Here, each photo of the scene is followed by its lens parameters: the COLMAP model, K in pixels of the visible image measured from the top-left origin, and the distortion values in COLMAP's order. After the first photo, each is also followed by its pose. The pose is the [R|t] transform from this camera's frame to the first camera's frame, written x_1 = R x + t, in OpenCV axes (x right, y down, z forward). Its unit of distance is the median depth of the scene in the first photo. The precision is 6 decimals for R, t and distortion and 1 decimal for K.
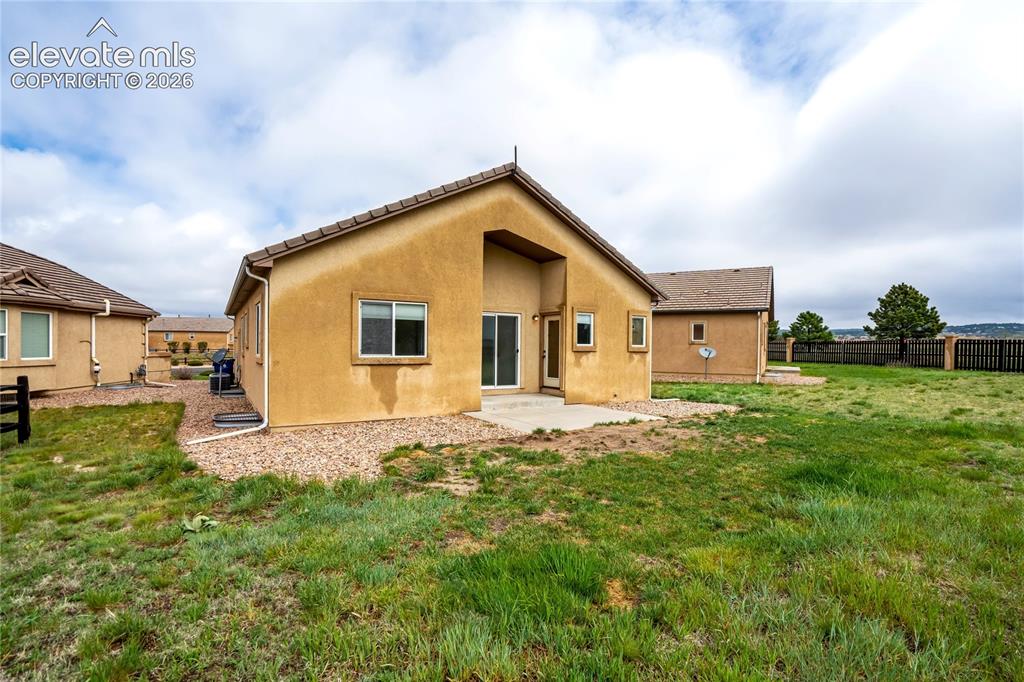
lens RADIAL K [[483.1, 0, 505.1], [0, 483.1, 349.1], [0, 0, 1]] dist [-0.037898, 0.013505]
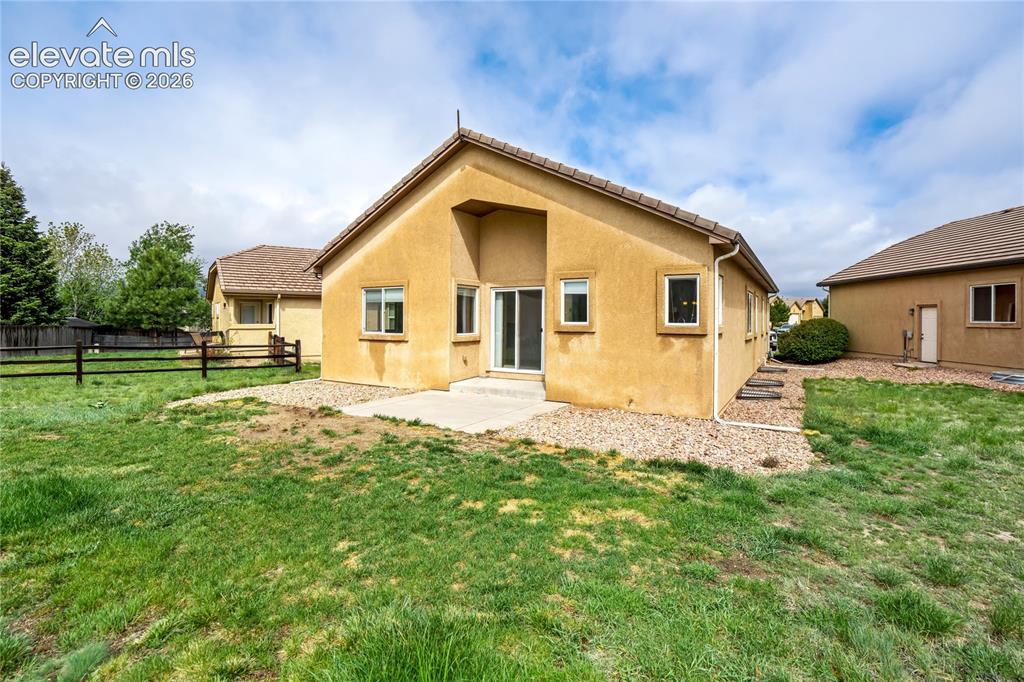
lens RADIAL K [[483.1, 0, 517.7], [0, 483.1, 317.4], [0, 0, 1]] dist [-0.037898, 0.013505]
pose [[0.472360, -0.009528, -0.881354, 0.897175], [-0.001073, 0.999935, -0.011385, -0.010727], [0.881405, 0.006323, 0.472319, 0.672024]]
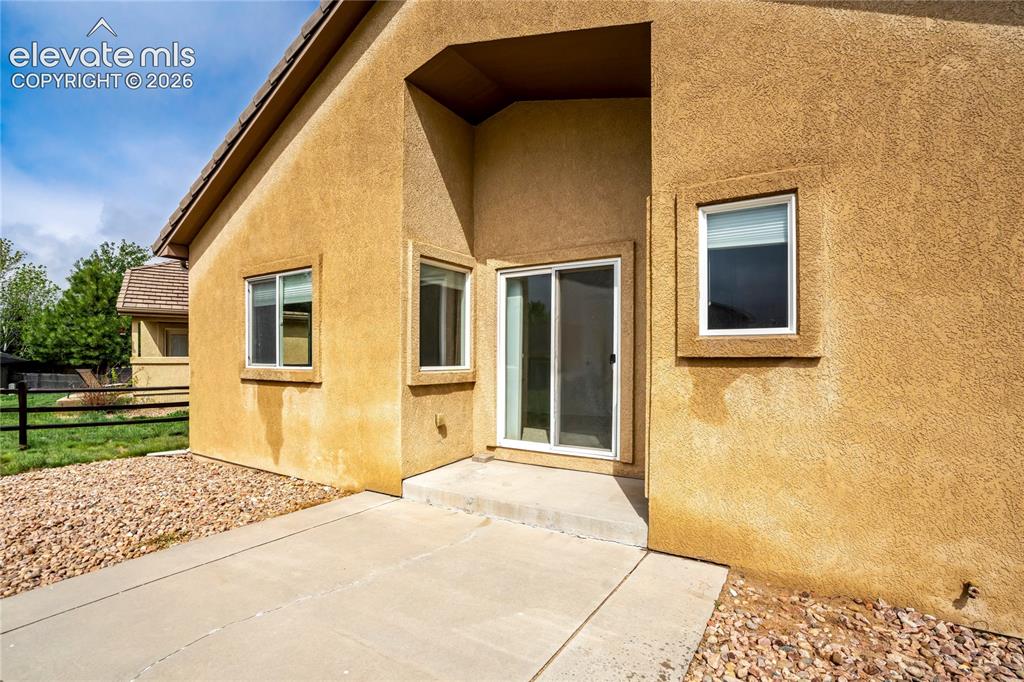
lens RADIAL K [[483.1, 0, 511.1], [0, 483.1, 361.2], [0, 0, 1]] dist [-0.037898, 0.013505]
pose [[0.443279, 0.001237, -0.896383, 0.383821], [0.001561, 0.999996, 0.002152, 0.005885], [0.896382, -0.002353, 0.443275, 0.914915]]
